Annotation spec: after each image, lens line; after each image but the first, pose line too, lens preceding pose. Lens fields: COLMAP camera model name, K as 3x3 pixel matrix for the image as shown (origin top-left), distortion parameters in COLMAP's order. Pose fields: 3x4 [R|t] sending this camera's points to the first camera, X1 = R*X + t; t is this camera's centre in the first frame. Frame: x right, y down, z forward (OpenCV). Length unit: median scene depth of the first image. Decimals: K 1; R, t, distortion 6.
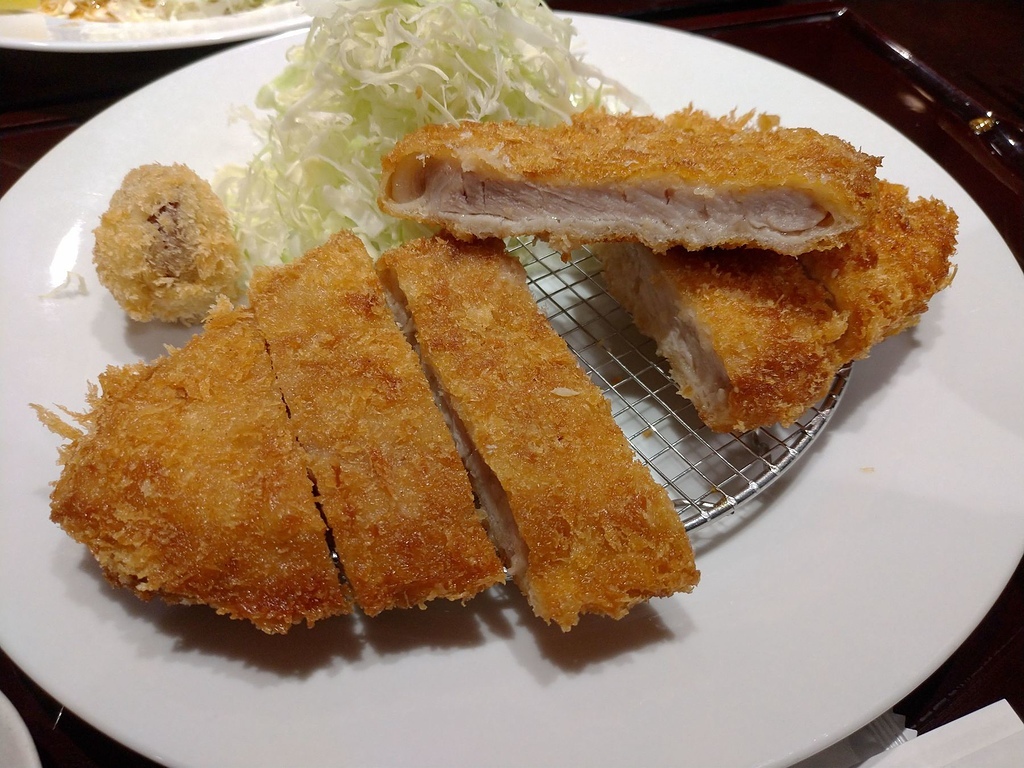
lens RADIAL K [[744.0, 0, 511.3], [0, 744.0, 376.3], [0, 0, 1]] dist [-0.000928, -0.002415]
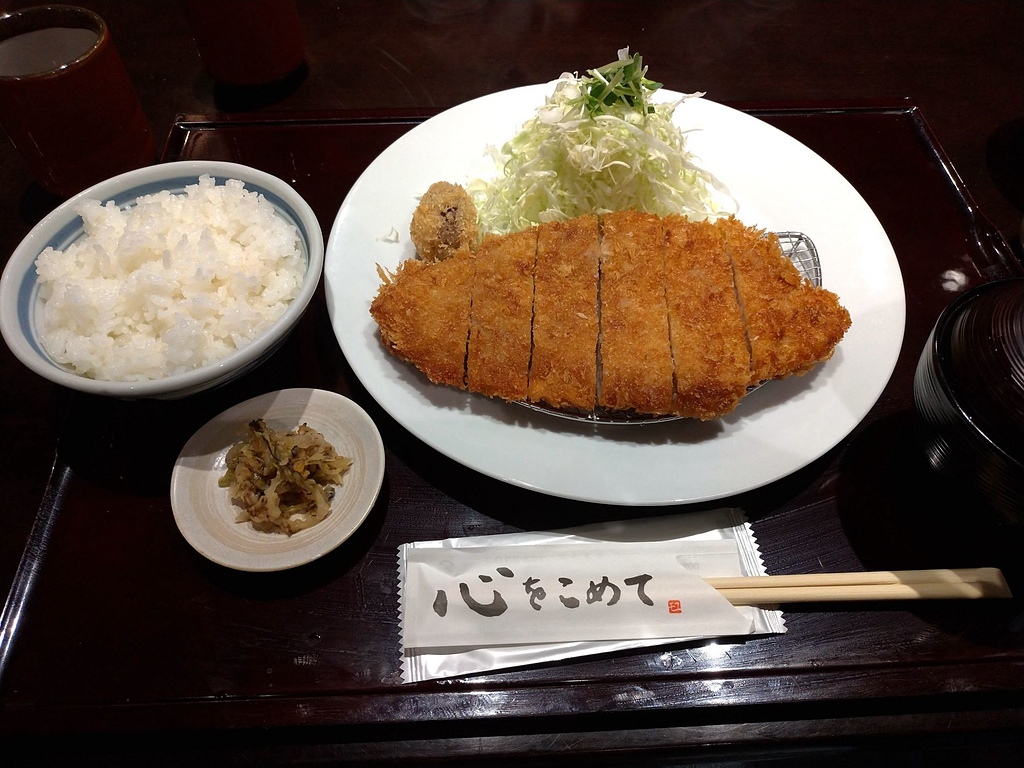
lens RADIAL K [[744.0, 0, 513.1], [0, 744.0, 387.0], [0, 0, 1]] dist [-0.000928, -0.002415]
pose [[0.890731, 0.366153, -0.269315, 0.538053], [-0.344595, 0.930367, 0.125189, -0.043557], [0.296400, -0.018705, 0.954881, -1.176752]]
